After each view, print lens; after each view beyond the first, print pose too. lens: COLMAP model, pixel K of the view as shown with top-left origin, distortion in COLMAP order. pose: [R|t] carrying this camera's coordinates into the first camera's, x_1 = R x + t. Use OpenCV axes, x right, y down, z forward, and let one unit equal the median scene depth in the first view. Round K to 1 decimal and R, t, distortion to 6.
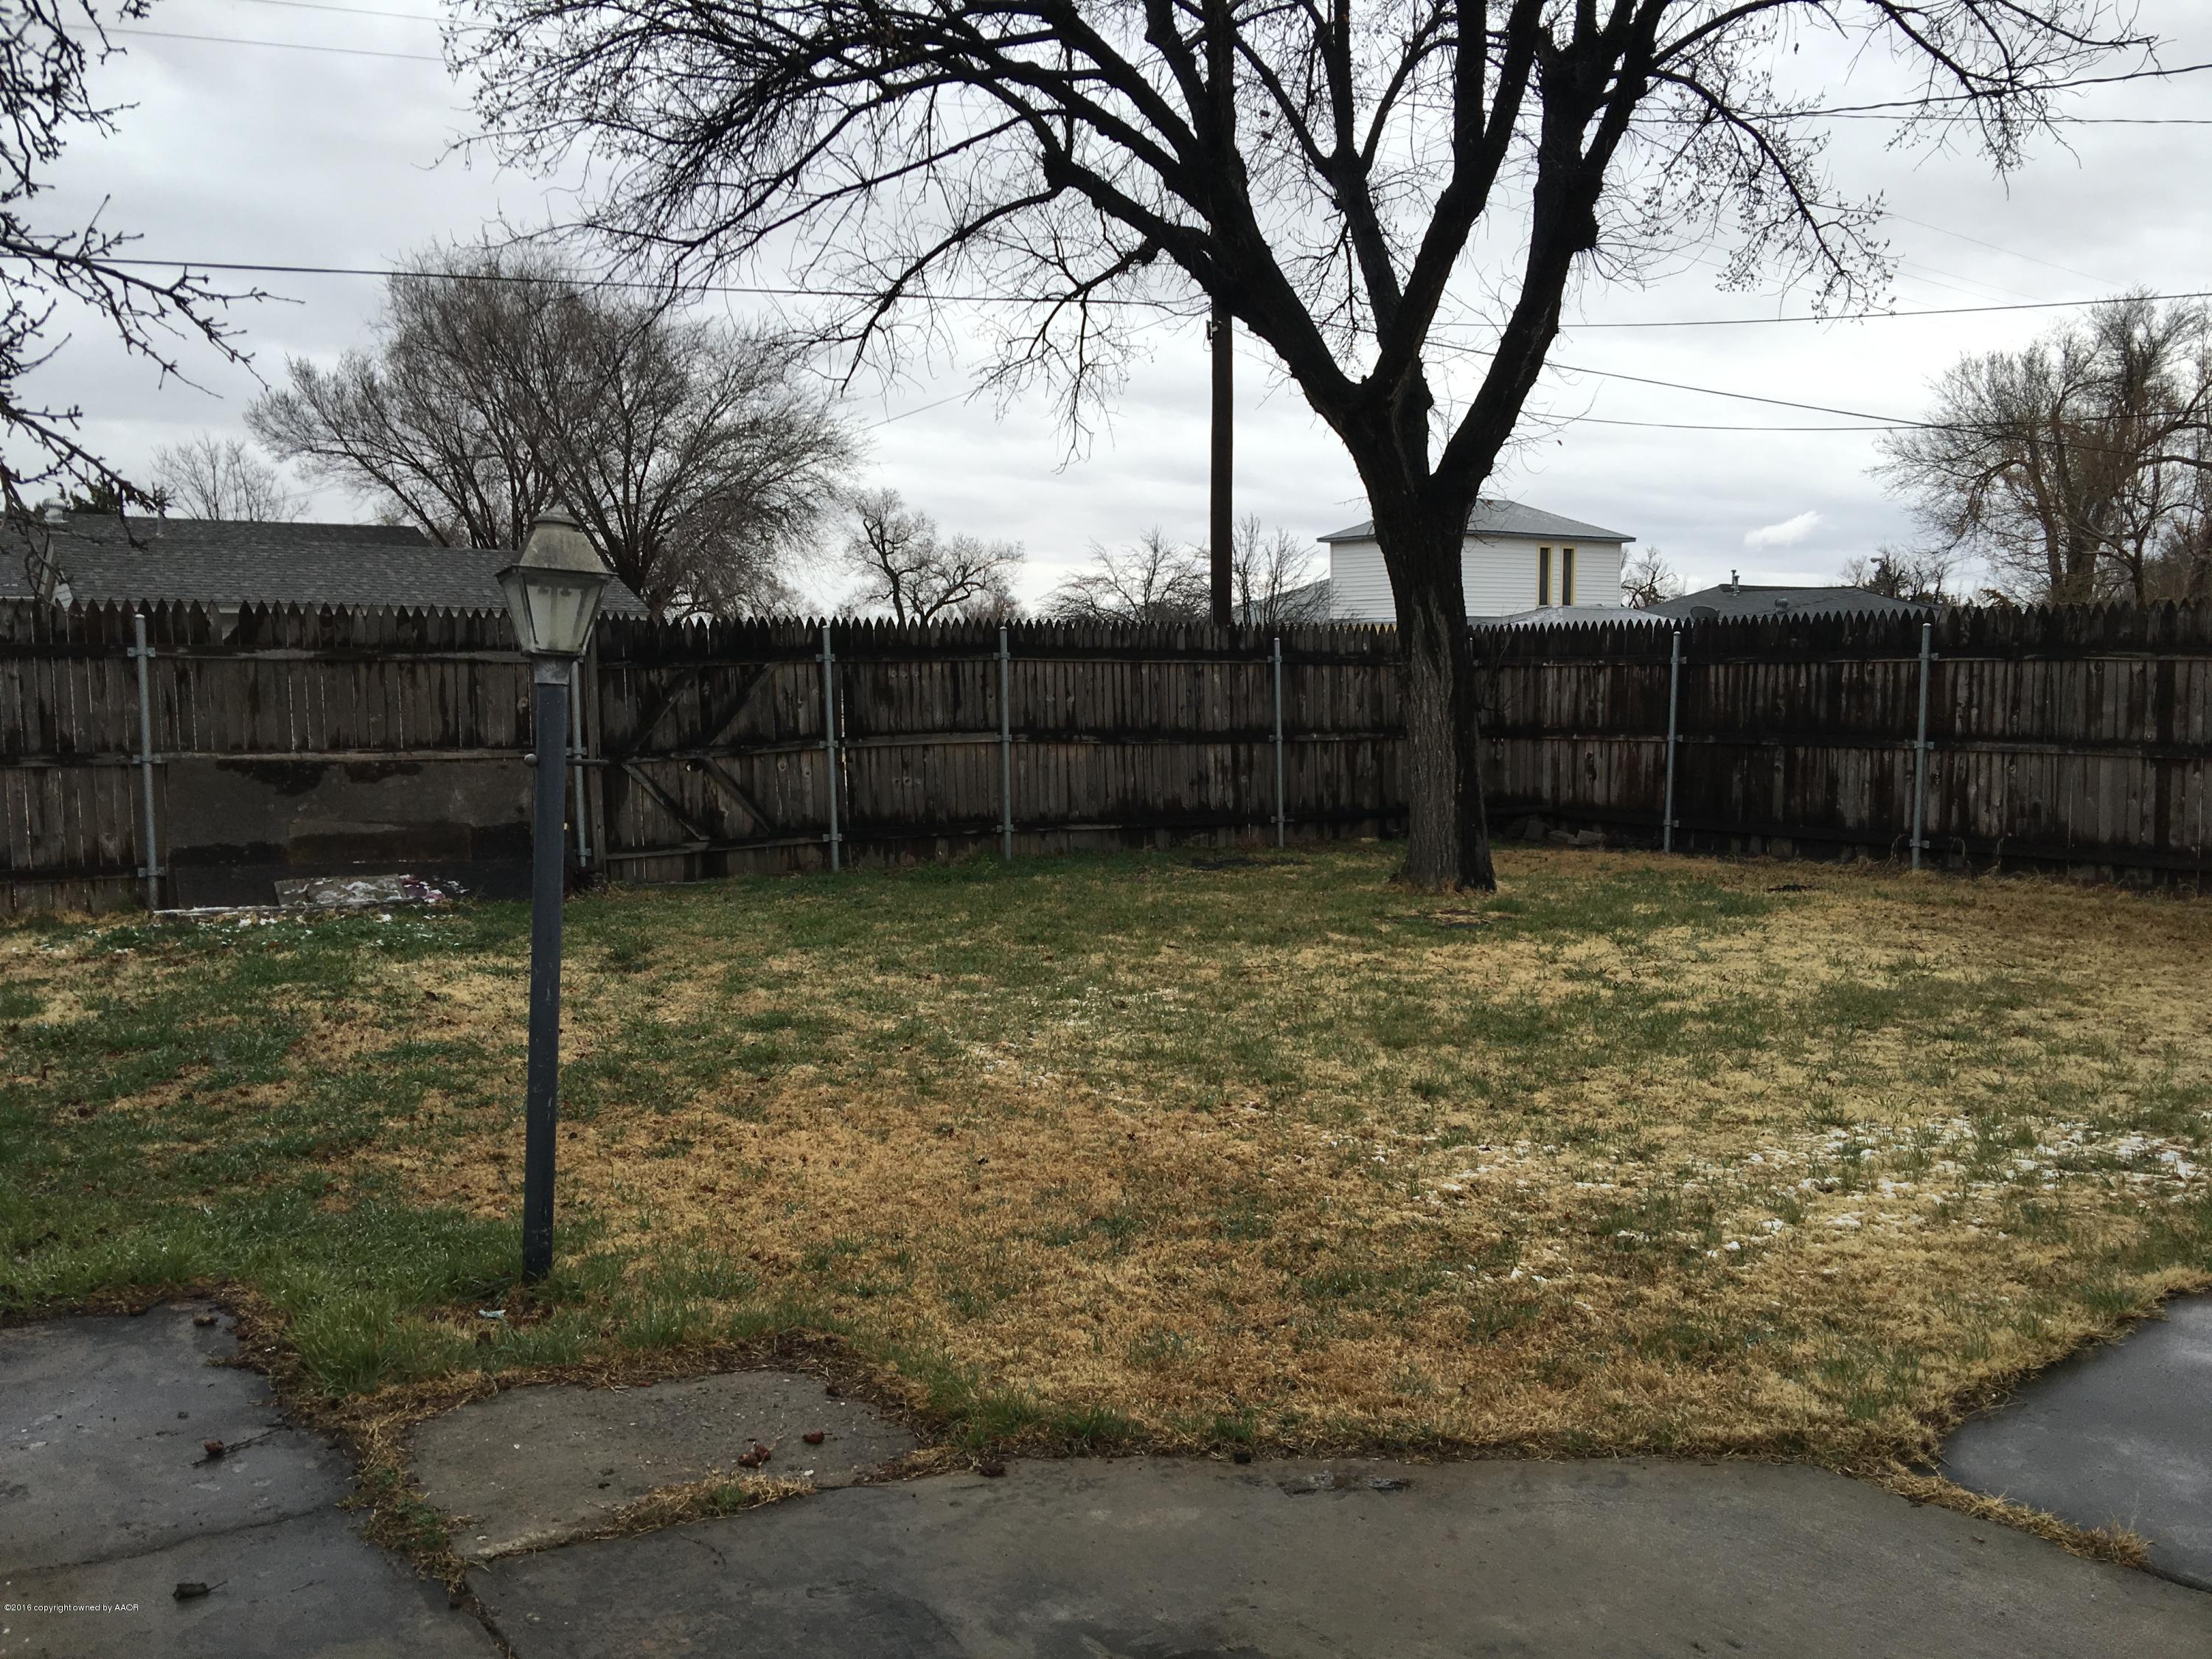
lens RADIAL K [[1860.8, 0, 1109.7], [0, 1860.8, 821.0], [0, 0, 1]] dist [0.079401, -0.124051]
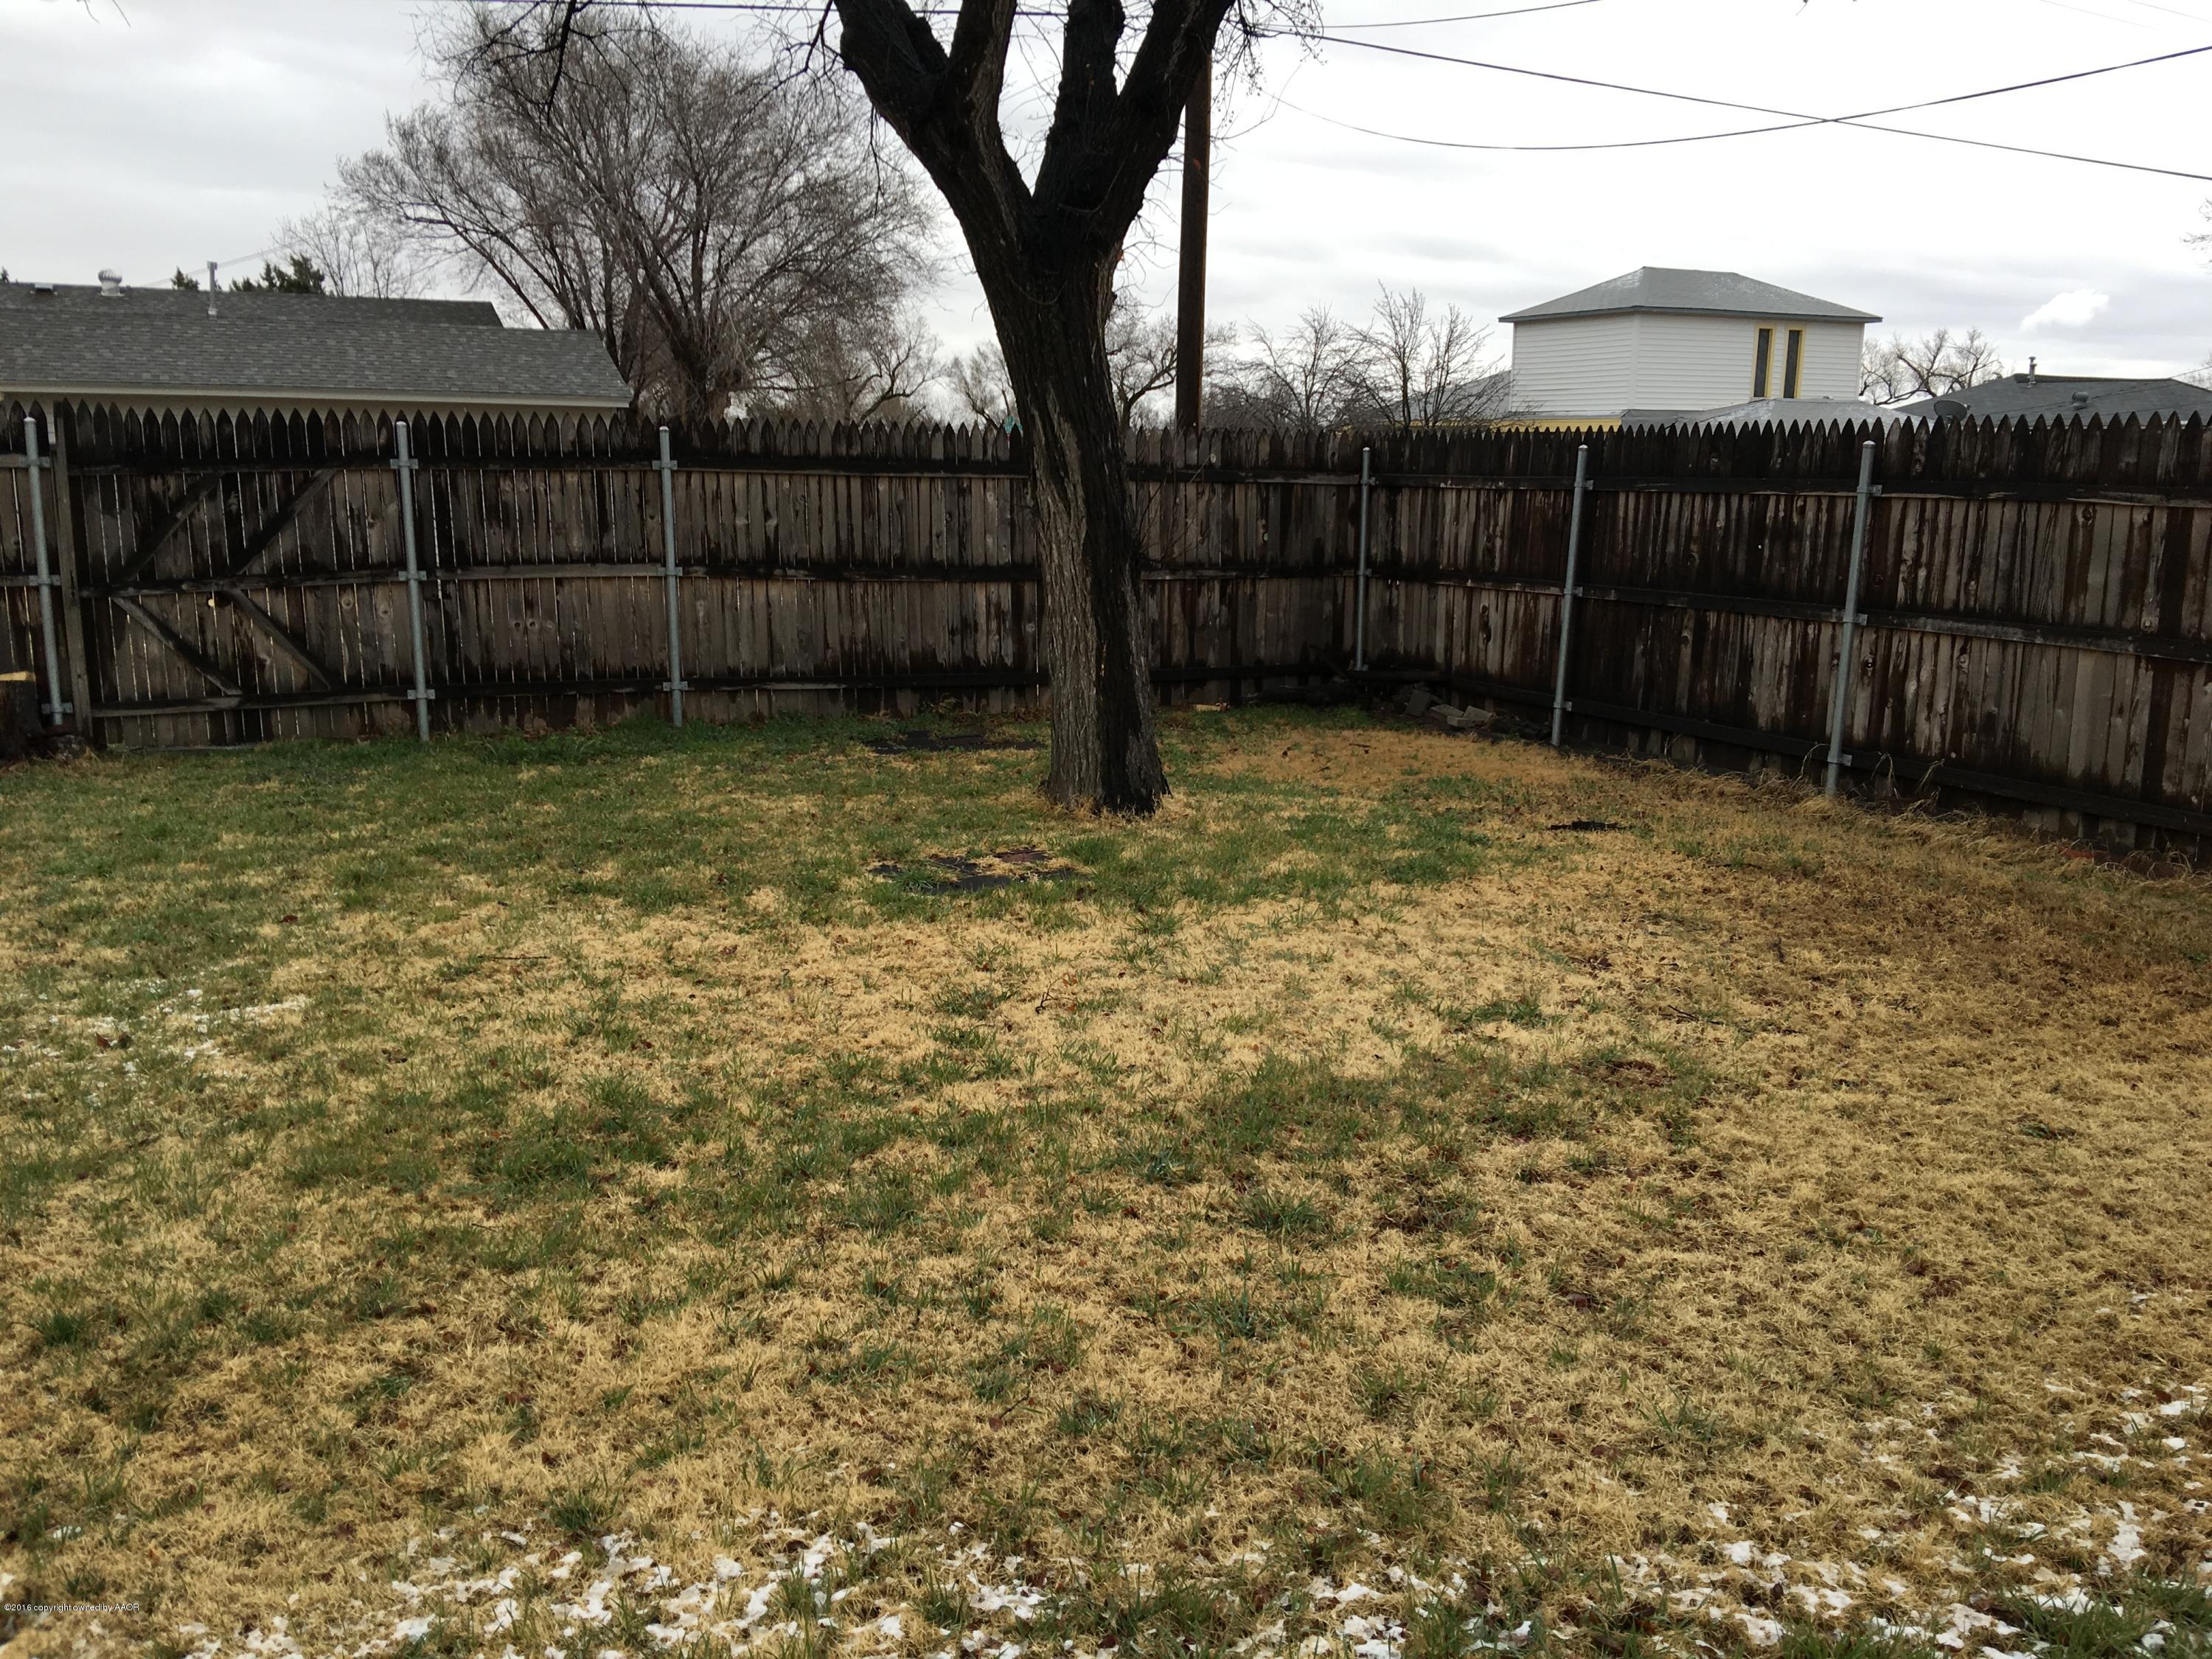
lens RADIAL K [[1860.8, 0, 1093.1], [0, 1860.8, 833.5], [0, 0, 1]] dist [0.079401, -0.124051]
pose [[0.985998, 0.047101, -0.159965, 0.252208], [-0.028035, 0.992448, 0.119421, -0.034159], [0.164381, -0.113265, 0.979872, 0.243872]]
